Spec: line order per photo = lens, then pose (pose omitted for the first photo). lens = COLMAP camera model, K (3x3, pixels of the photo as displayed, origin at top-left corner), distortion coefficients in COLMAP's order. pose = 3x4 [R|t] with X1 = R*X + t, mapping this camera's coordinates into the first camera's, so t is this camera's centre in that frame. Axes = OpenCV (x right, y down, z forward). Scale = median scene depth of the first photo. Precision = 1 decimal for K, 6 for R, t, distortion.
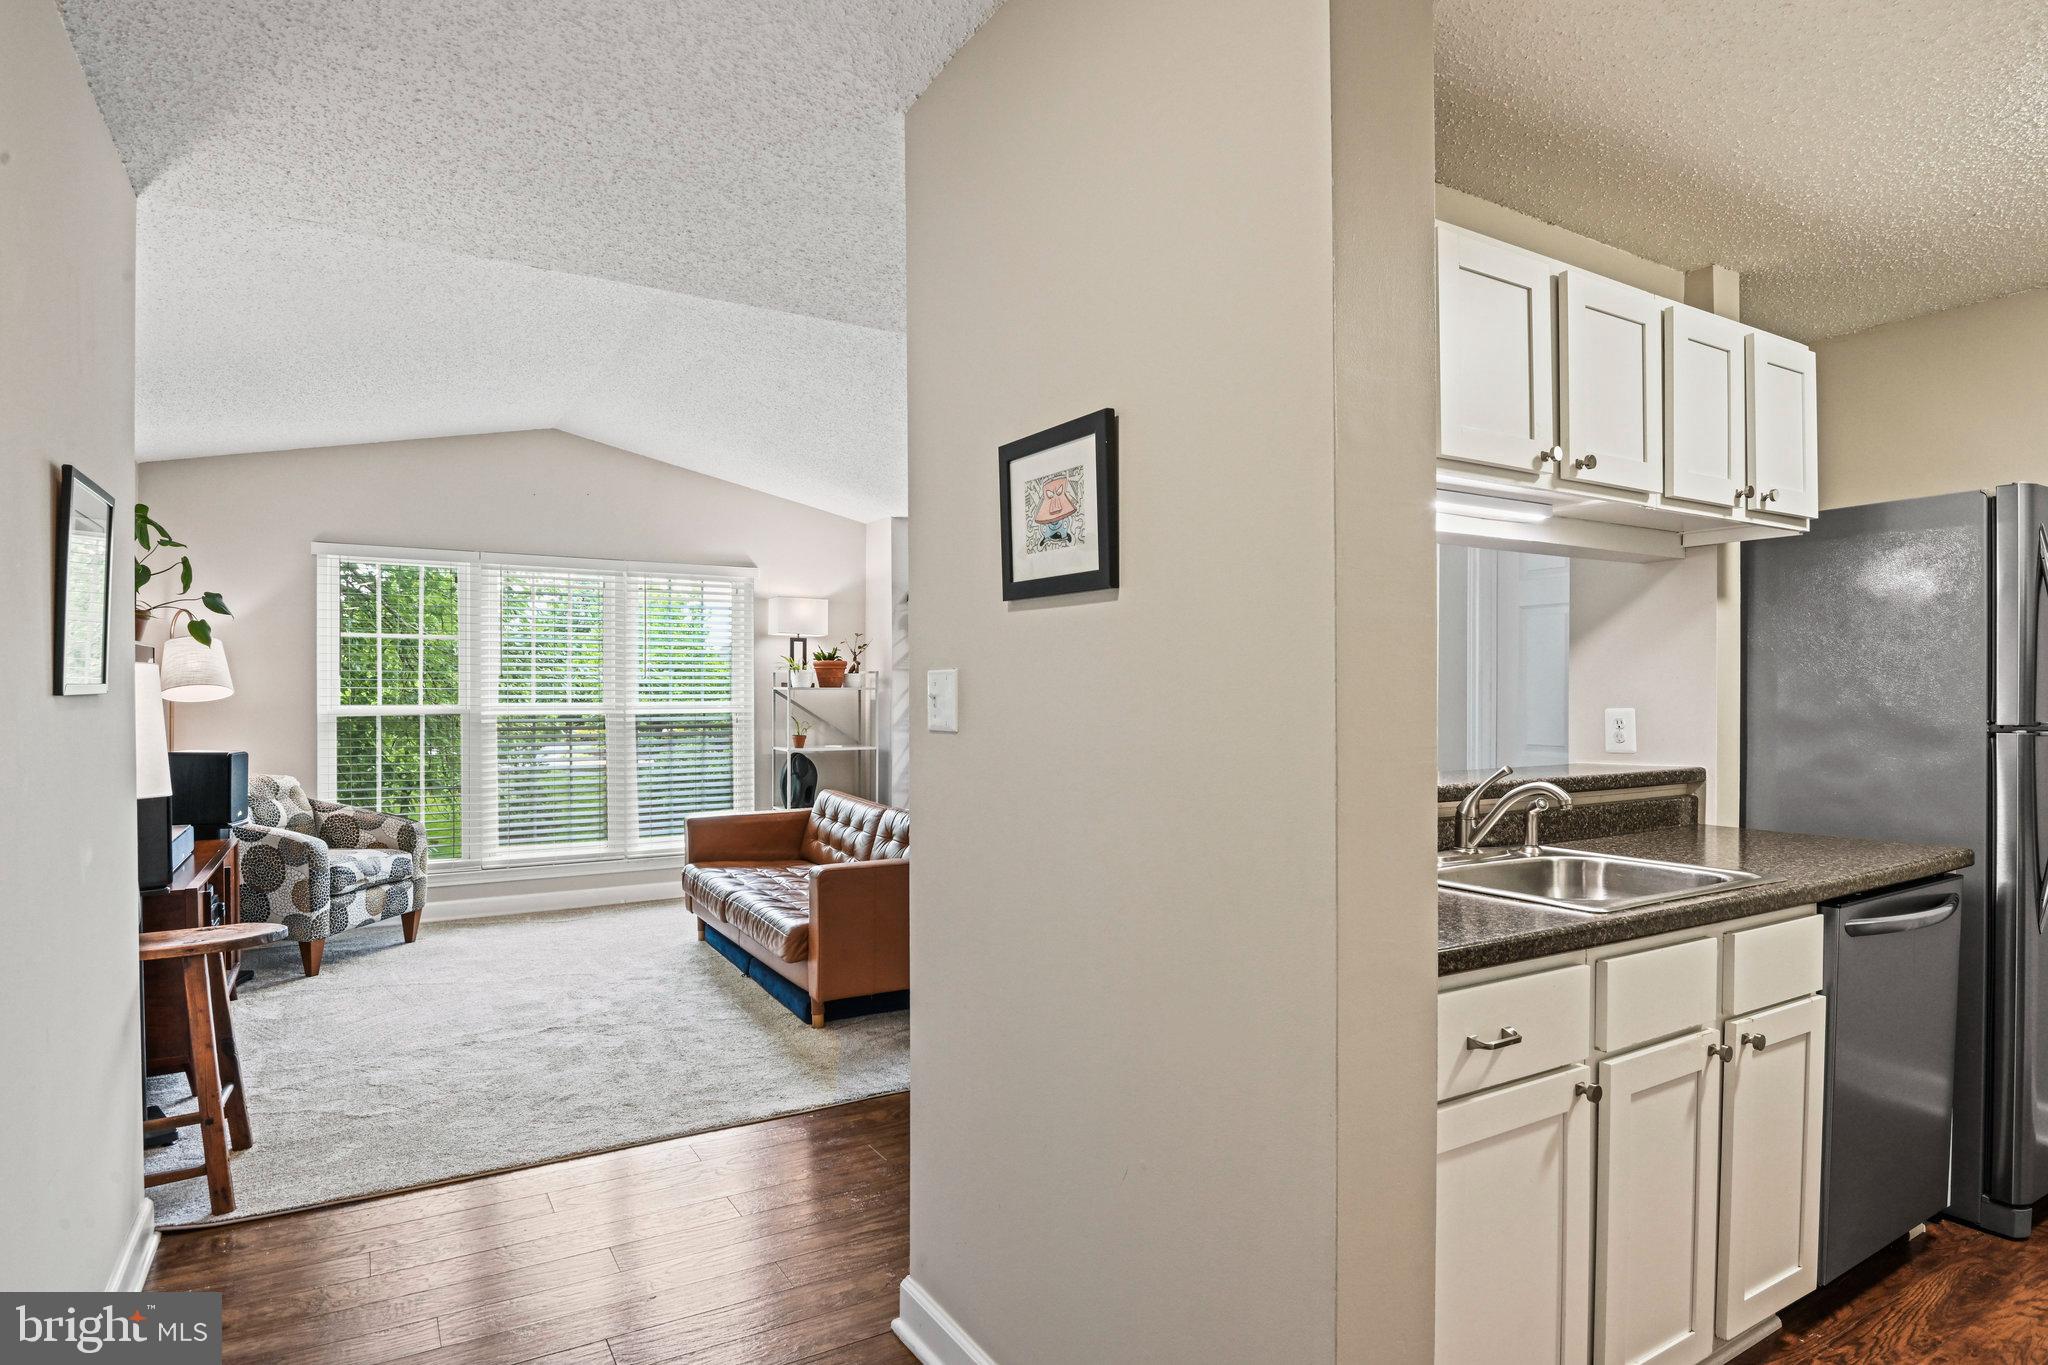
lens RADIAL K [[1109.4, 0, 1027.5], [0, 1109.4, 707.5], [0, 0, 1]] dist [-0.015676, -0.008501]
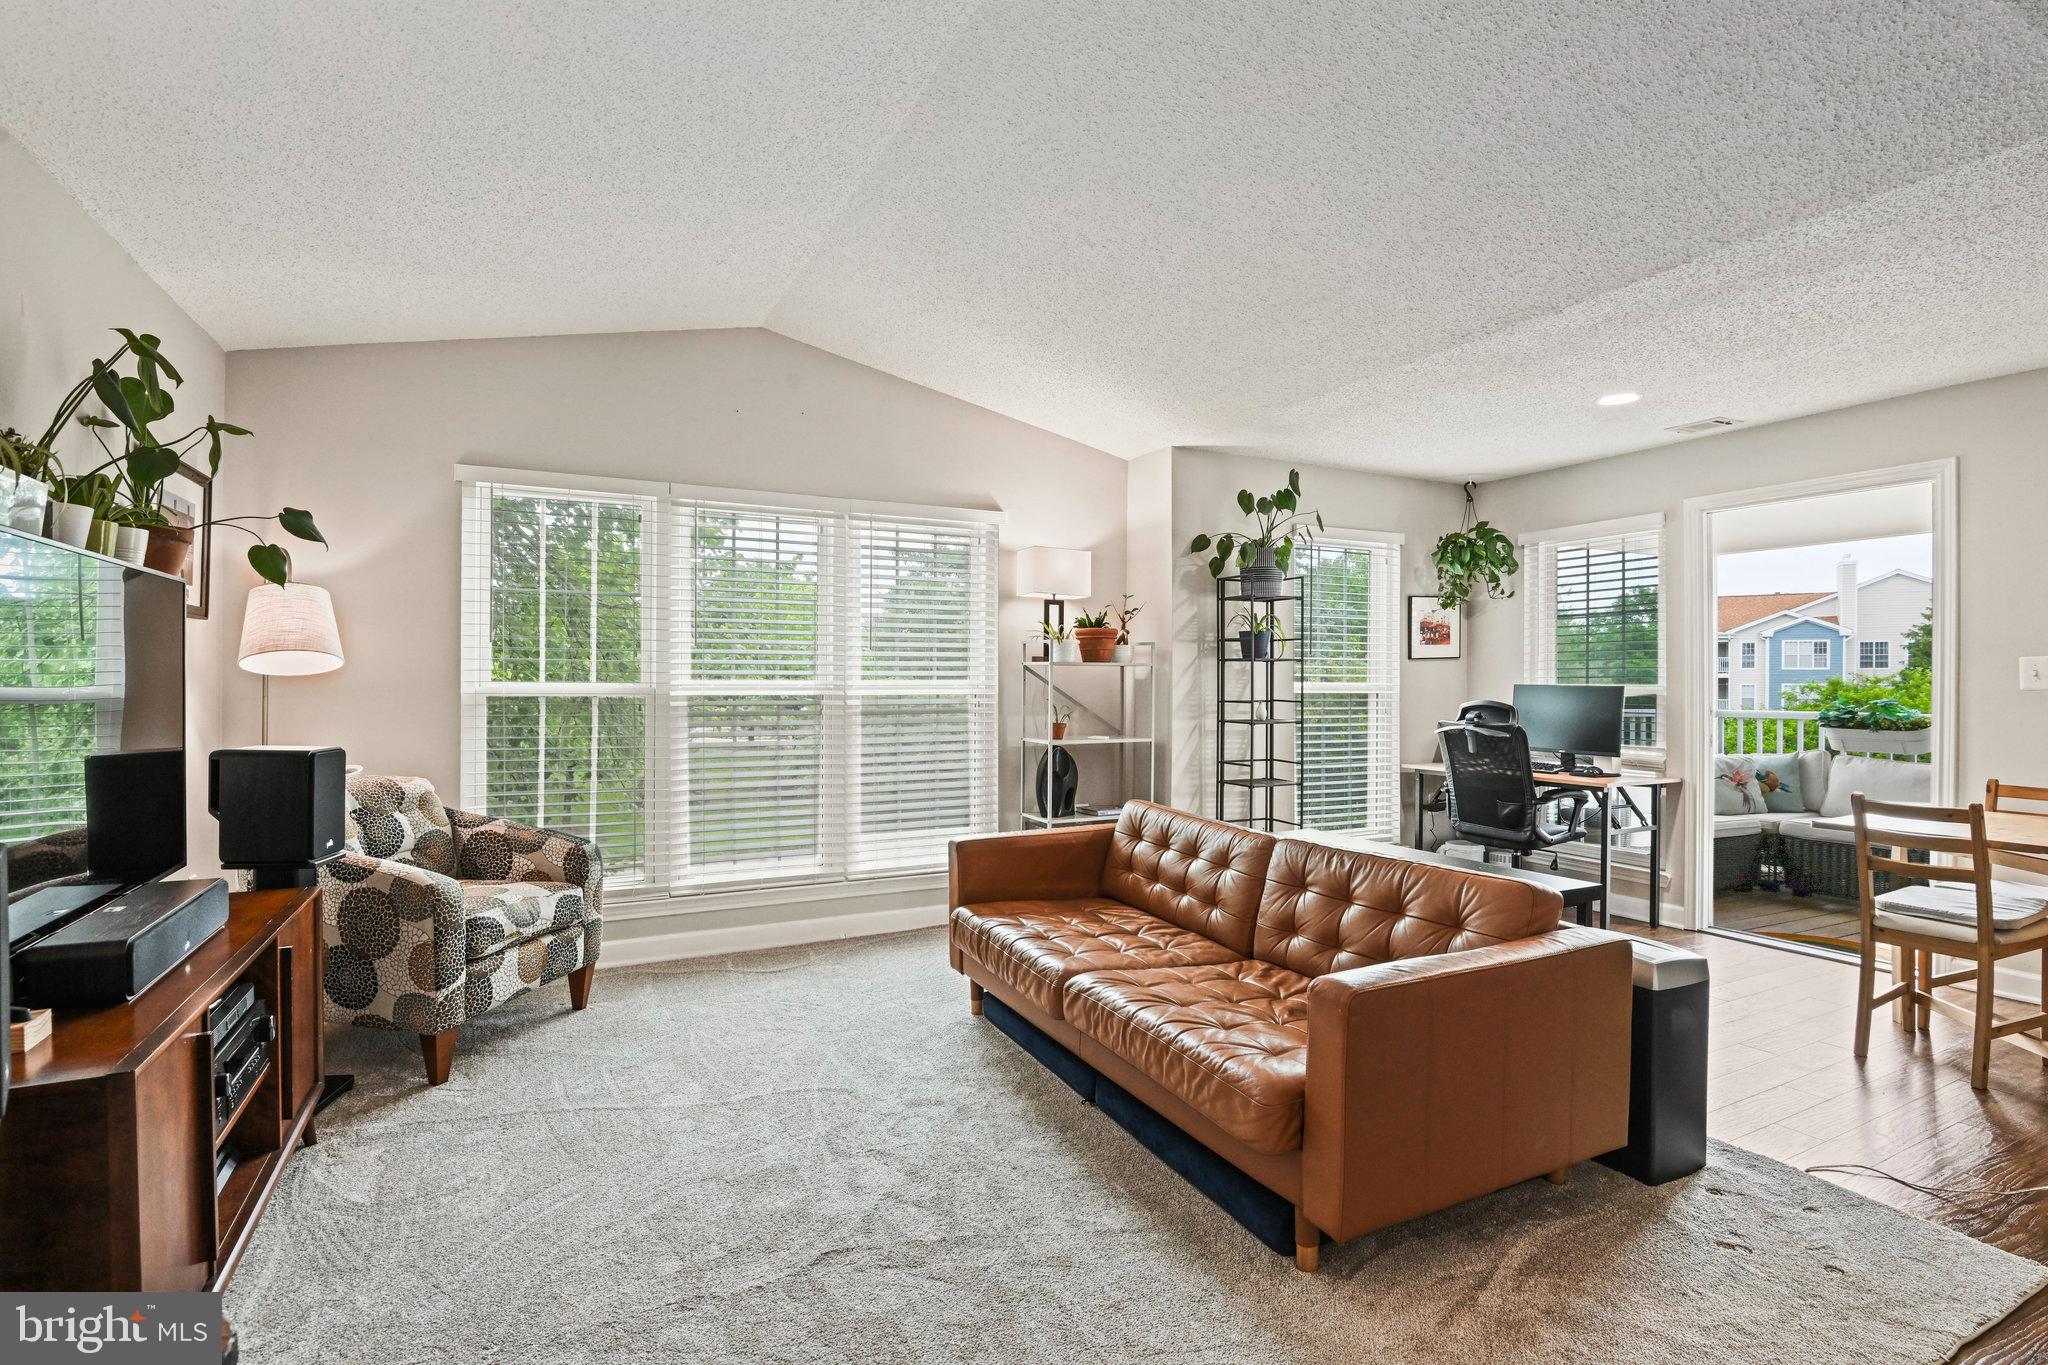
lens RADIAL K [[971.1, 0, 1022.0], [0, 971.1, 687.8], [0, 0, 1]] dist [-0.014845, -0.004121]
pose [[0.996992, 0.002468, -0.077471, -0.266554], [-0.002928, 0.999979, -0.005827, 0.006085], [0.077455, 0.006037, 0.996978, 0.467028]]
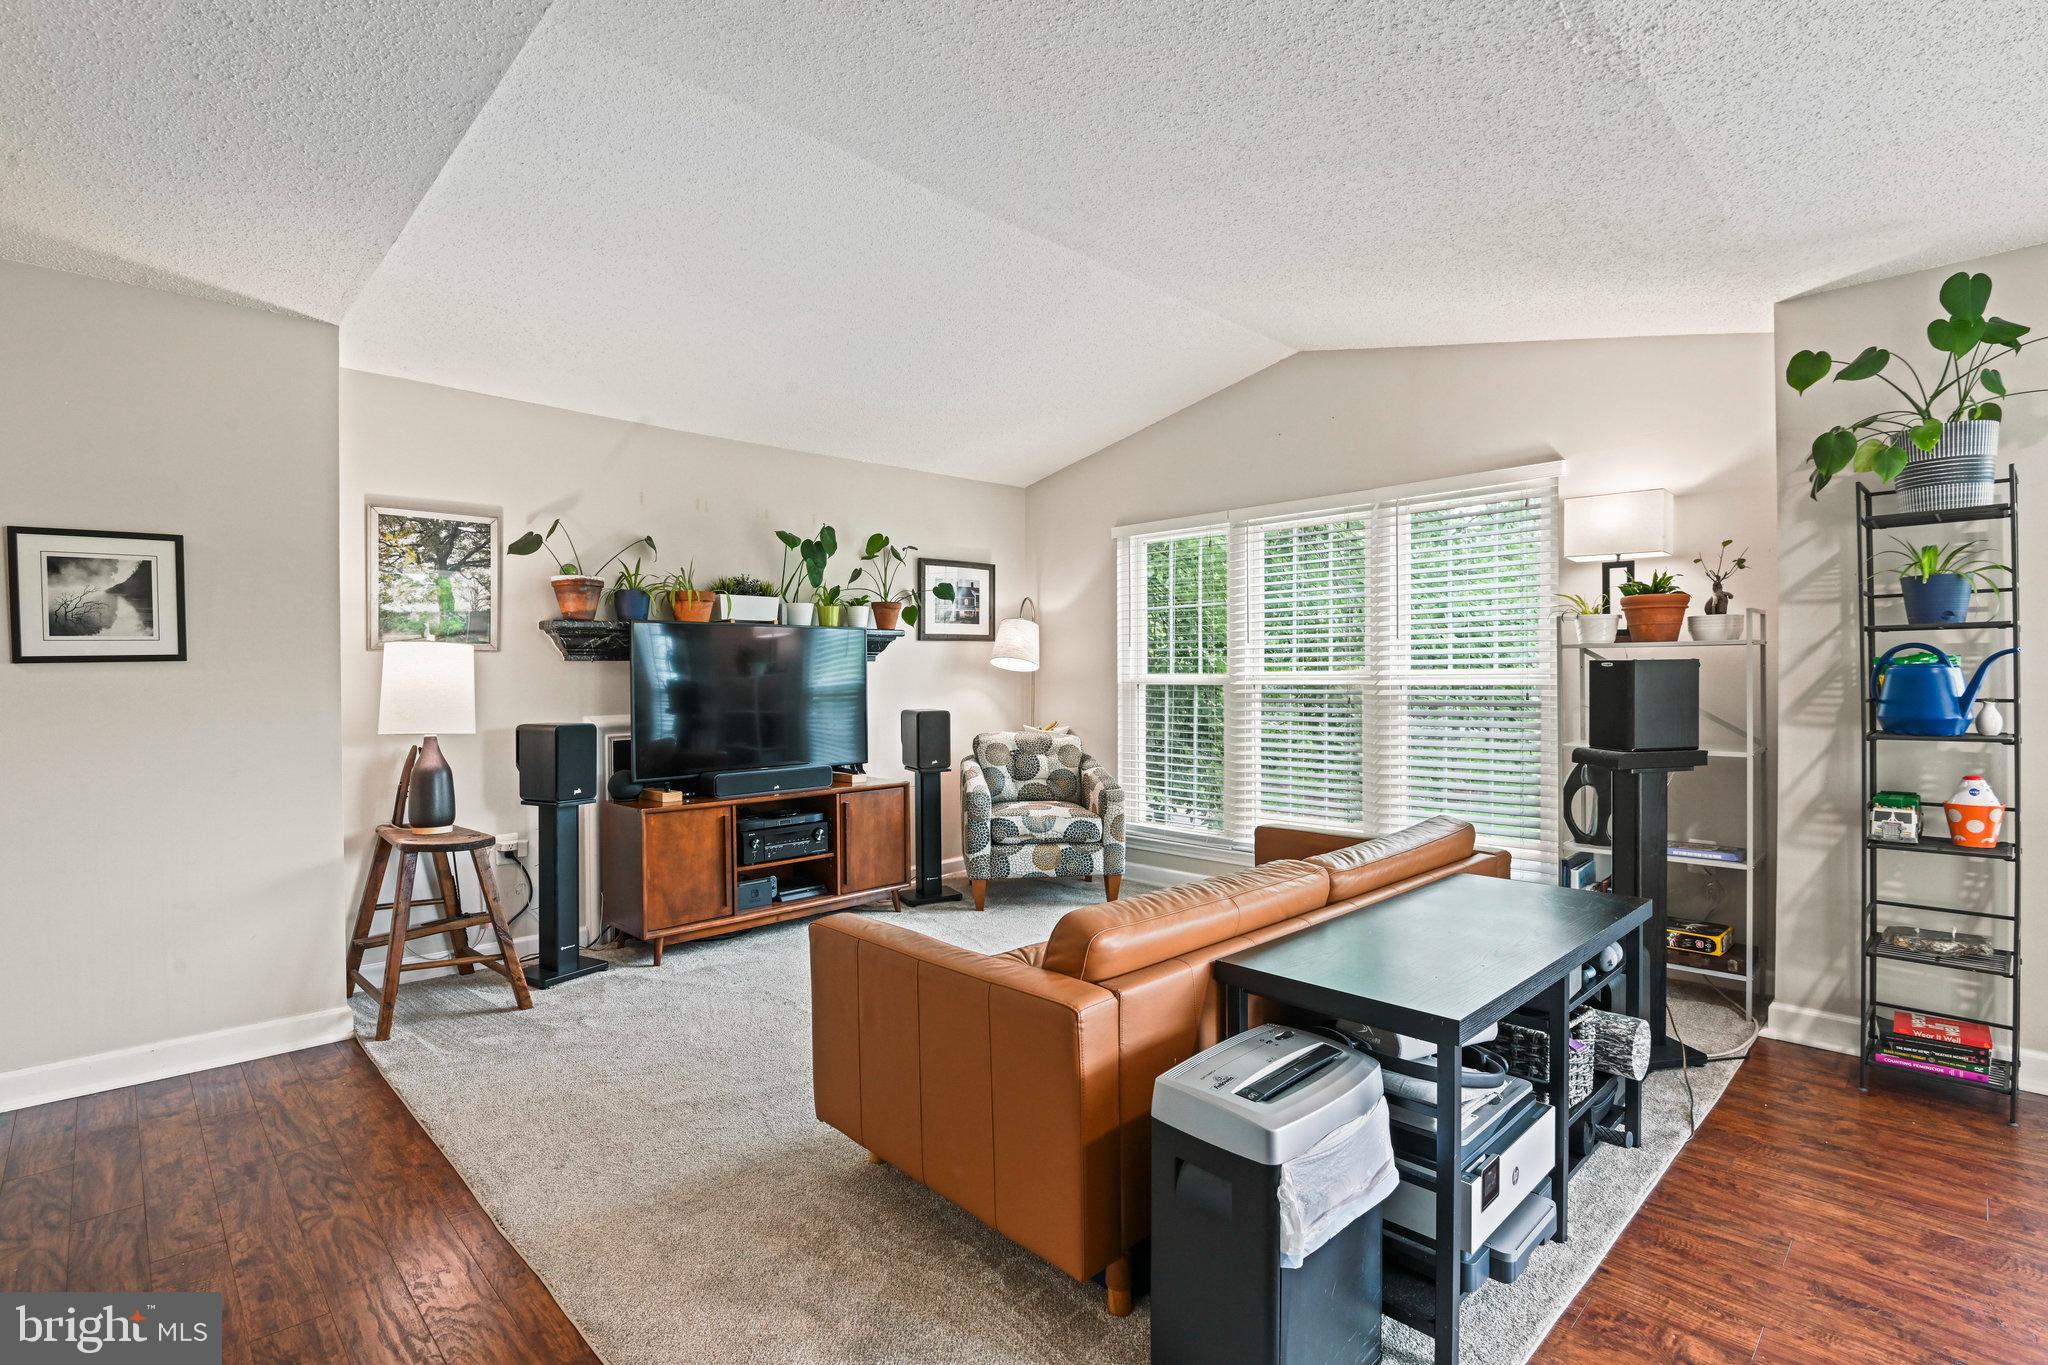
lens RADIAL K [[971.1, 0, 1004.2], [0, 971.1, 677.3], [0, 0, 1]] dist [-0.014845, -0.004121]
pose [[0.212041, -0.002995, -0.977256, 0.352207], [-0.010450, 0.999931, -0.005332, 0.009252], [0.977205, 0.011343, 0.211995, 0.858203]]
